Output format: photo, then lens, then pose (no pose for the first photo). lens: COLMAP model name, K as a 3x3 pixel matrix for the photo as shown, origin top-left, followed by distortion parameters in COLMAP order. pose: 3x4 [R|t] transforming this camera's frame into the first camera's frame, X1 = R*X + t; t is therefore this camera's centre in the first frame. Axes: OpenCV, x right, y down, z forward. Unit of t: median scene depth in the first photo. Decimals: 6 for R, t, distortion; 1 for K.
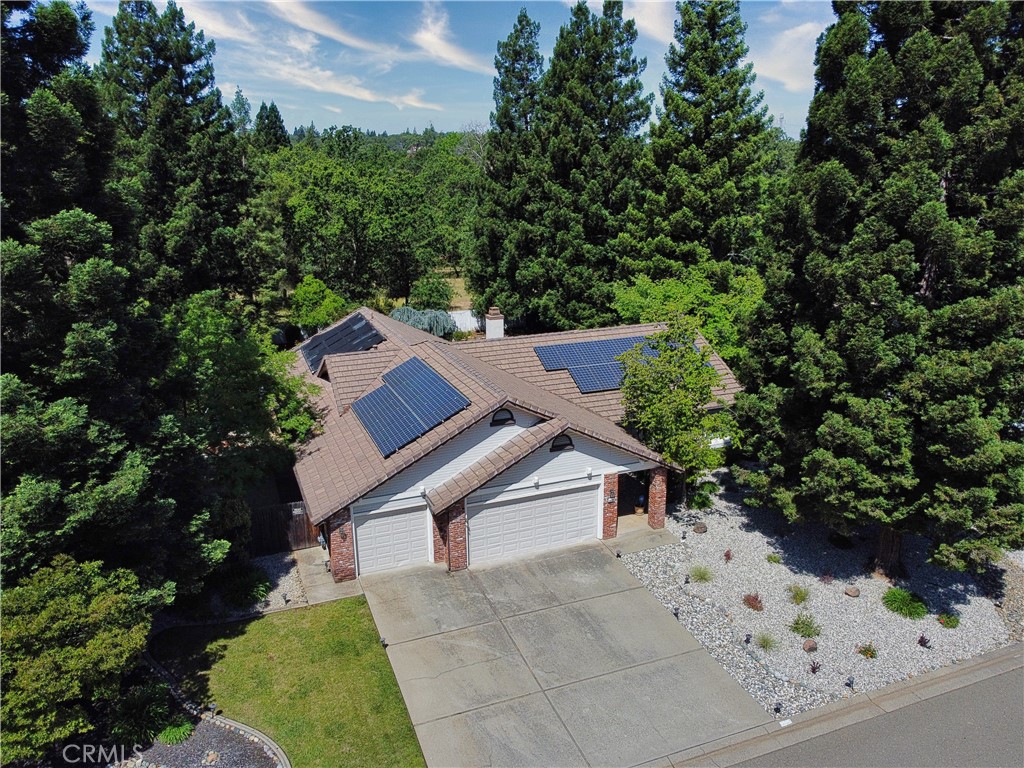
lens RADIAL K [[775.4, 0, 511.2], [0, 775.4, 384.6], [0, 0, 1]] dist [-0.000936, -0.006774]
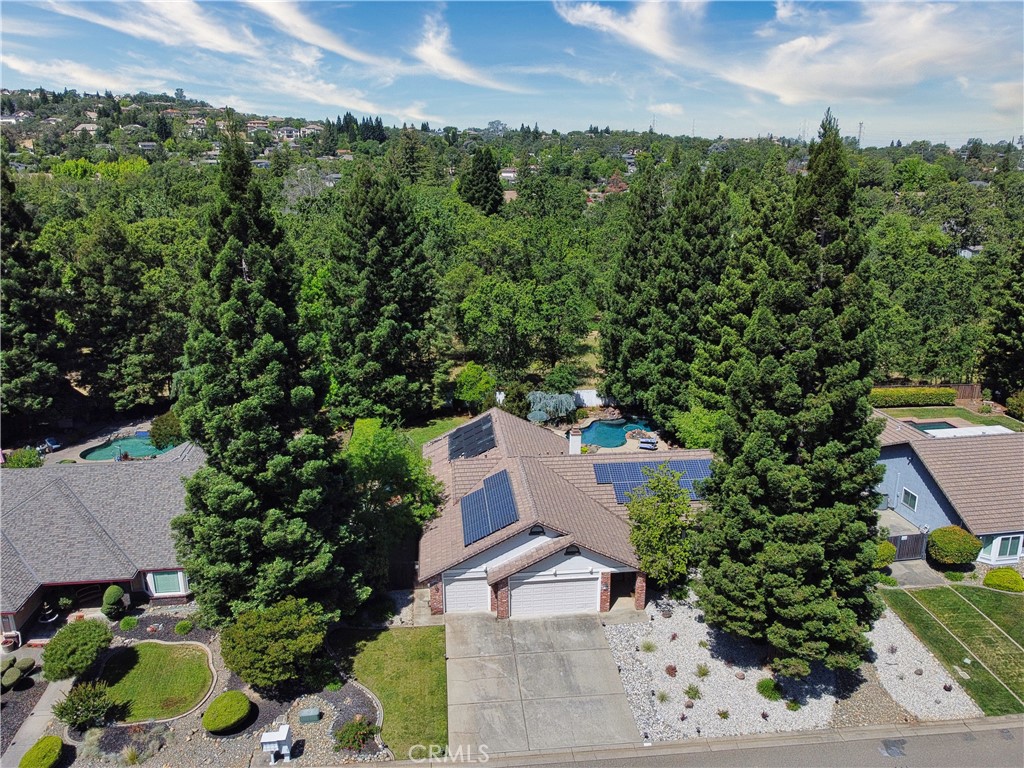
lens RADIAL K [[775.4, 0, 511.5], [0, 775.4, 385.8], [0, 0, 1]] dist [-0.000936, -0.006774]
pose [[0.962047, 0.087430, -0.258498, 0.331334], [-0.082773, 0.996150, 0.028867, -0.302930], [0.260027, -0.006375, 0.965580, -0.587152]]
